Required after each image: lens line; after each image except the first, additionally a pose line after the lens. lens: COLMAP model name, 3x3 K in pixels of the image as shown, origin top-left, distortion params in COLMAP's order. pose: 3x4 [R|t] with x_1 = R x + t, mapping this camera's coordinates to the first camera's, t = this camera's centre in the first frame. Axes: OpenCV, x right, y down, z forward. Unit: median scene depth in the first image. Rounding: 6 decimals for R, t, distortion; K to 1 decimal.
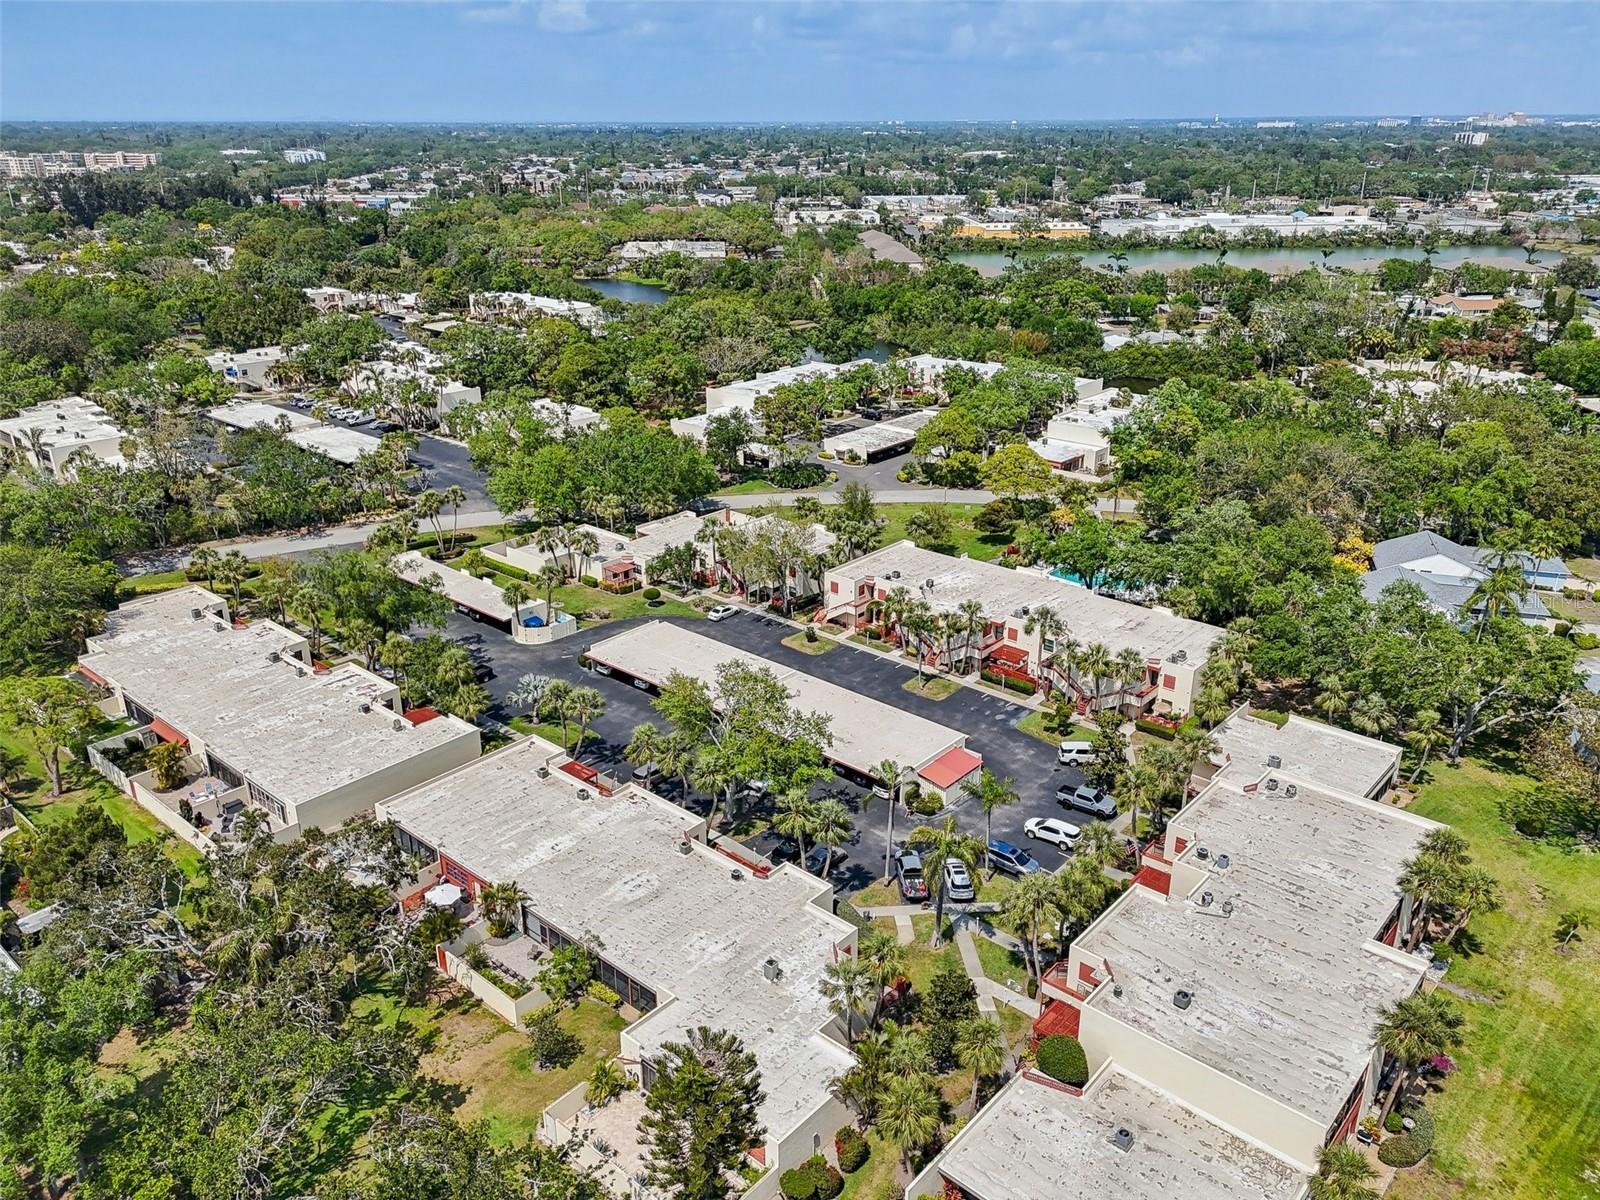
lens RADIAL K [[1189.3, 0, 797.1], [0, 1189.3, 606.6], [0, 0, 1]] dist [0.080153, -0.073333]
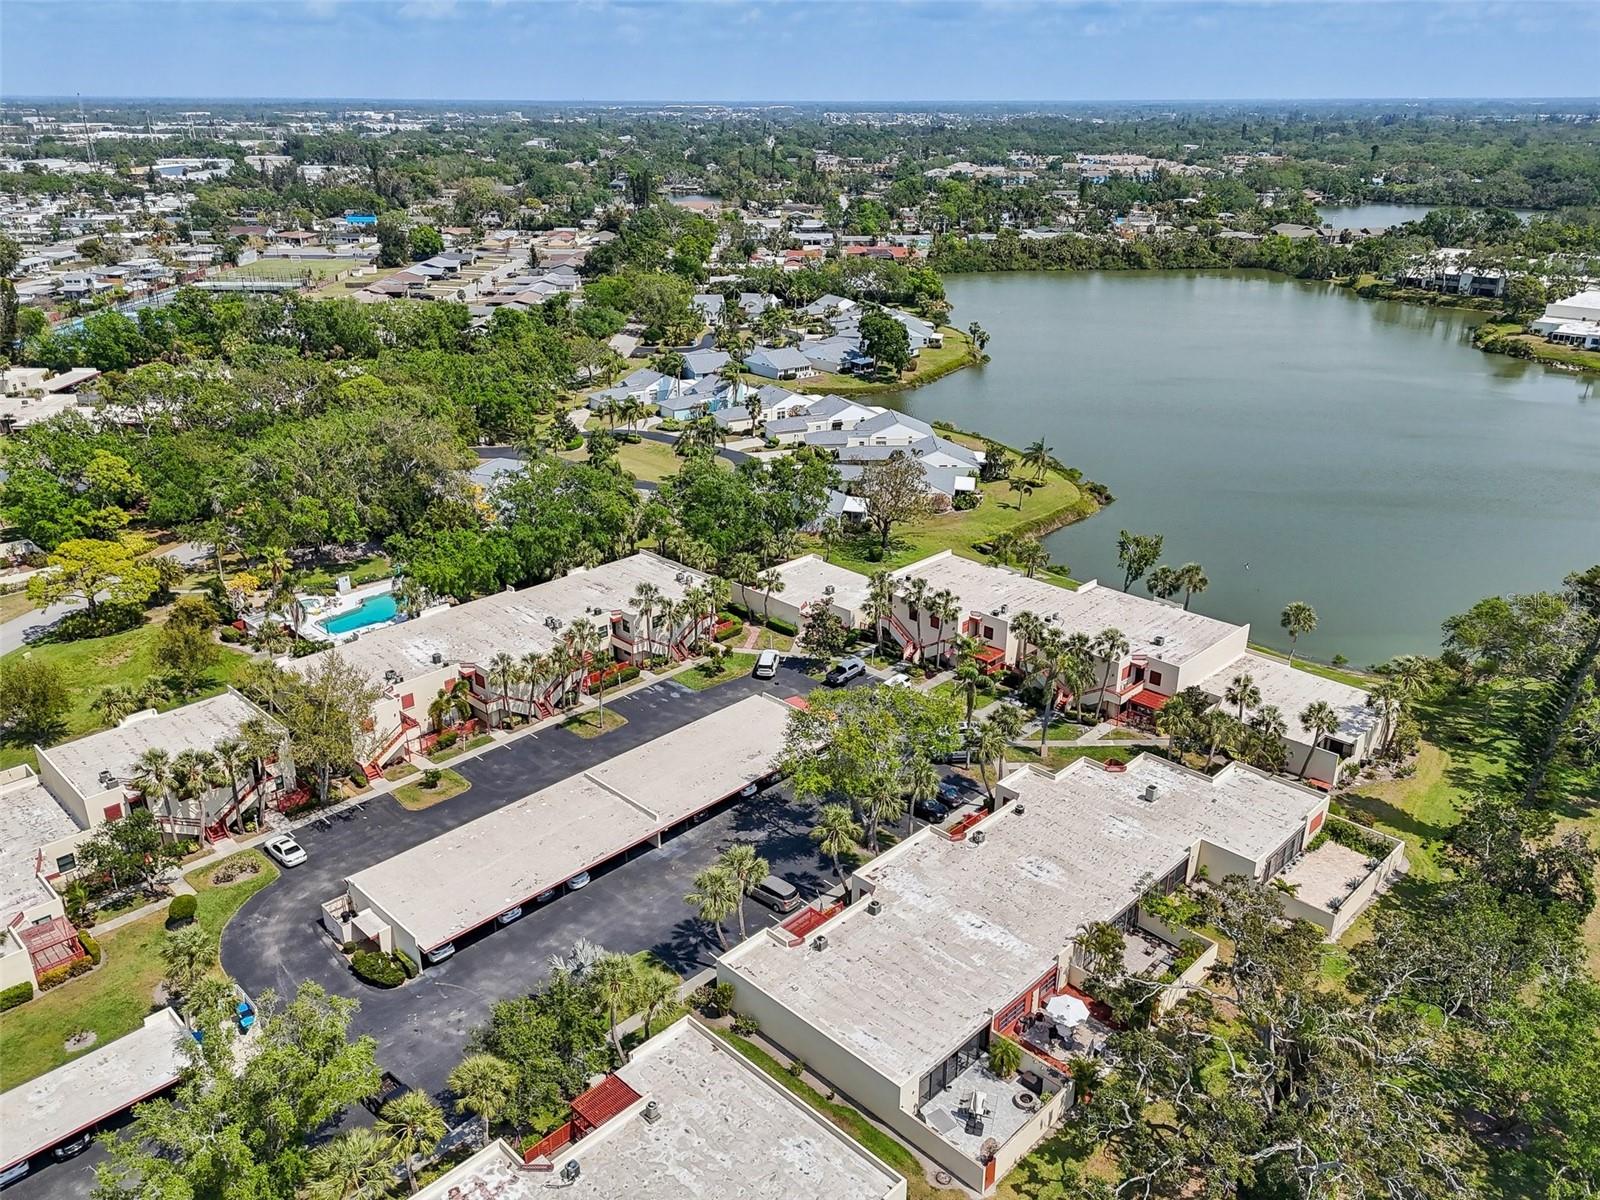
lens RADIAL K [[1189.3, 0, 800.9], [0, 1189.3, 610.4], [0, 0, 1]] dist [0.080153, -0.073333]
pose [[0.064227, -0.390592, 0.918320, -0.613633], [0.374437, 0.862421, 0.340628, -0.233010], [-0.925025, 0.321975, 0.201643, 0.564313]]
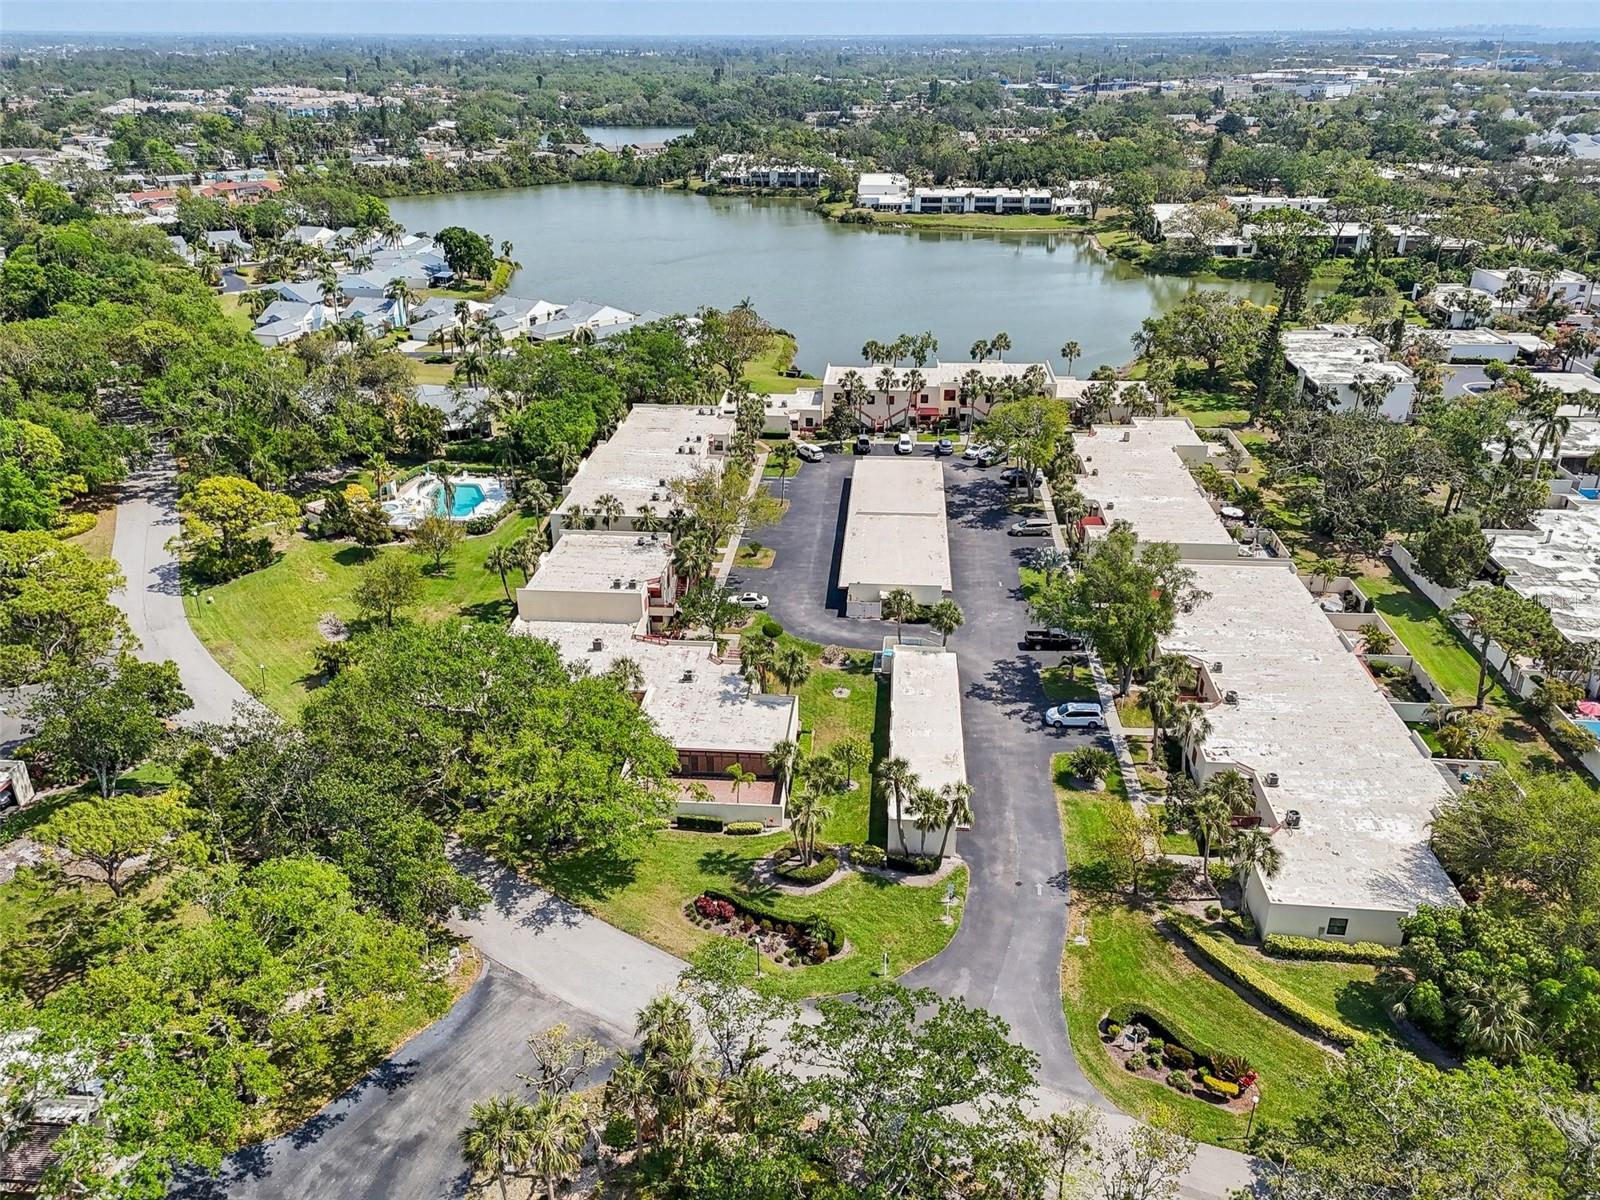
lens RADIAL K [[1189.3, 0, 790.7], [0, 1189.3, 594.9], [0, 0, 1]] dist [0.080153, -0.073333]
pose [[-0.585622, -0.342172, 0.734823, -0.731027], [0.306264, 0.745934, 0.591425, -0.512166], [-0.750499, 0.571402, -0.332041, 1.277523]]
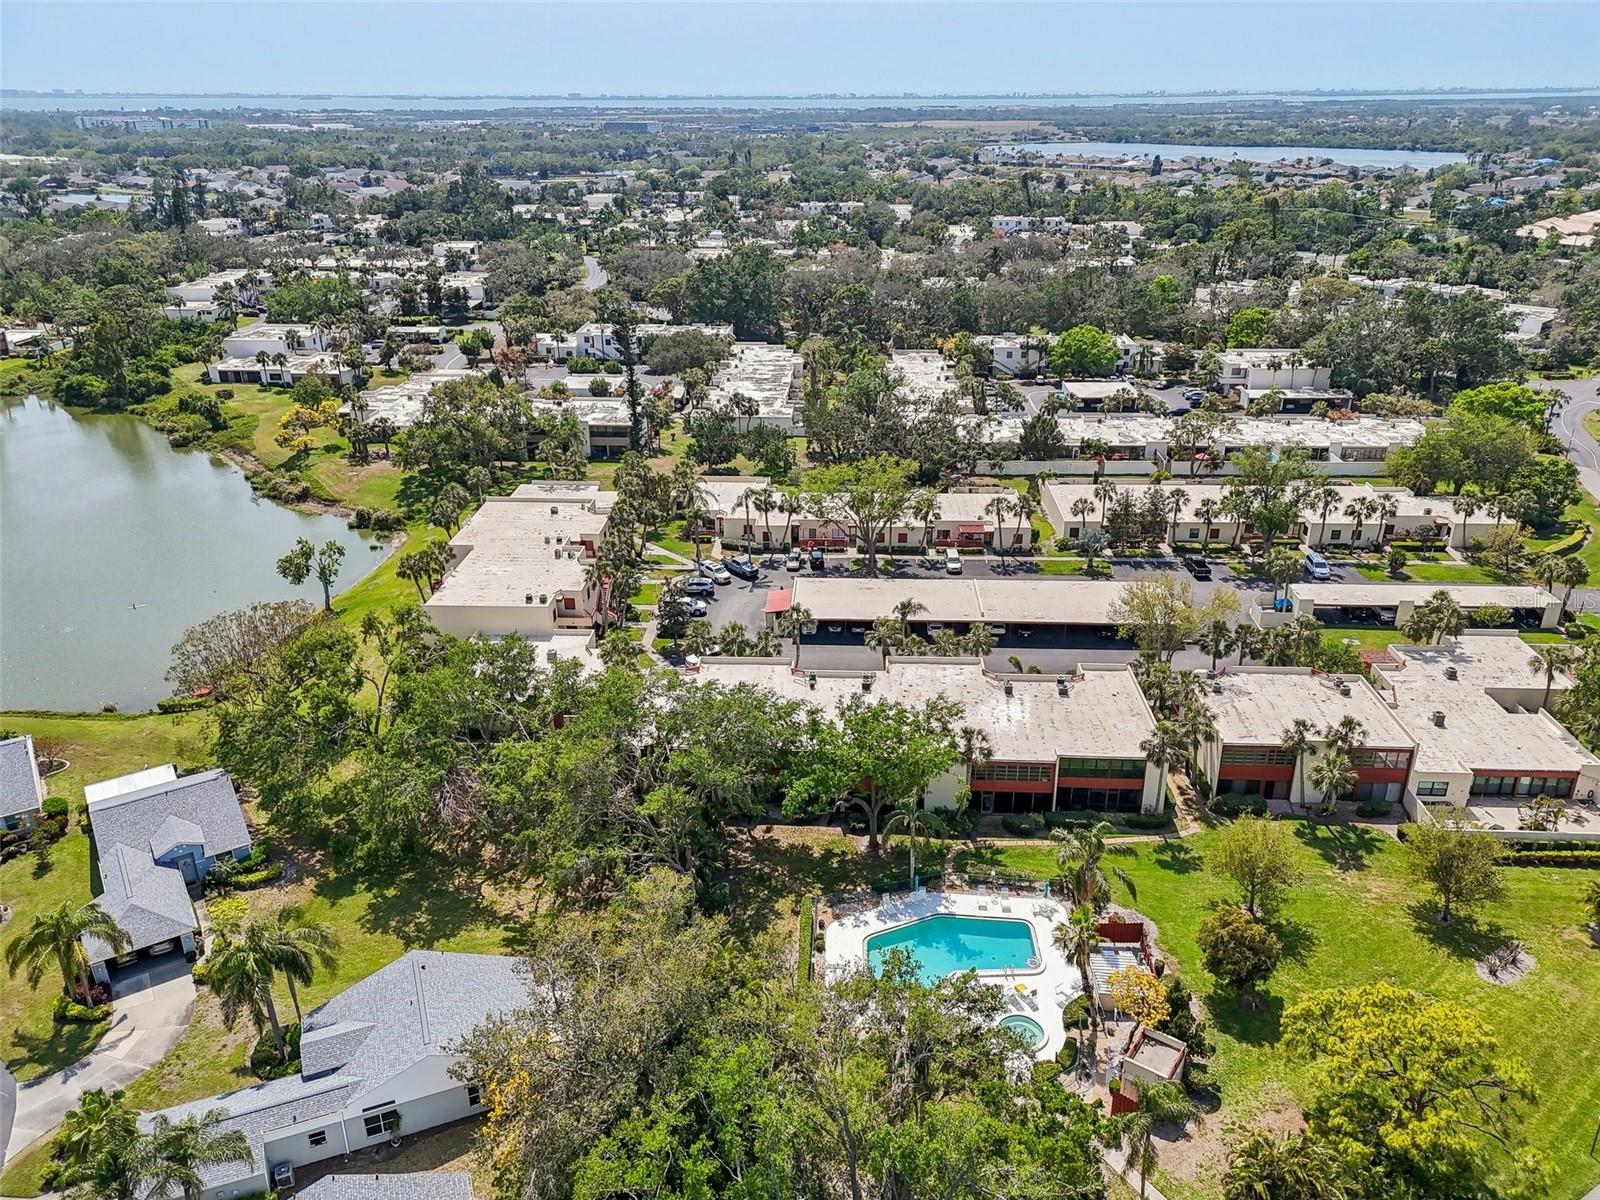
lens RADIAL K [[1189.3, 0, 799.3], [0, 1189.3, 604.5], [0, 0, 1]] dist [0.080153, -0.073333]
pose [[-0.785562, 0.248762, -0.566577, 0.628010], [-0.227211, 0.735709, 0.638050, -0.507786], [0.575558, 0.629961, -0.521424, 1.251649]]
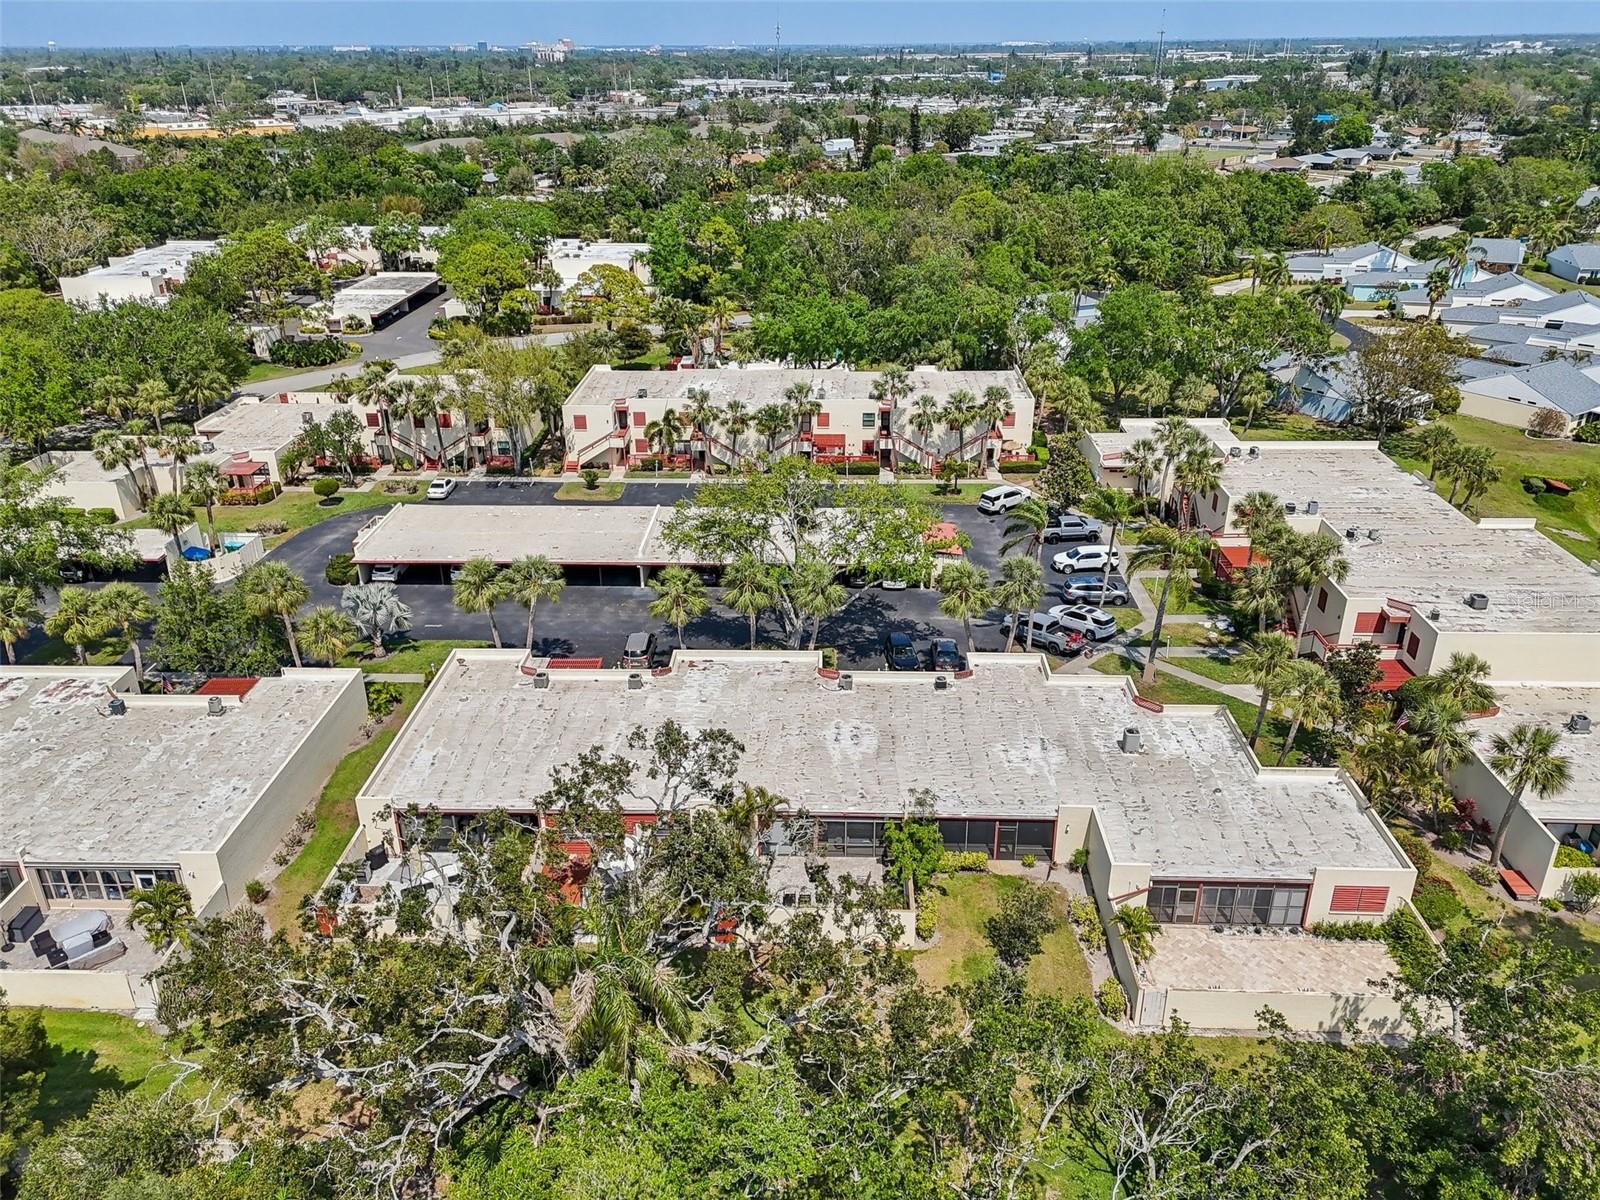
lens RADIAL K [[1189.3, 0, 799.7], [0, 1189.3, 601.1], [0, 0, 1]] dist [0.080153, -0.073333]
pose [[0.778122, -0.274523, 0.564945, -0.338031], [0.245014, 0.960841, 0.129433, 0.031330], [-0.578355, 0.037704, 0.814913, 0.260519]]
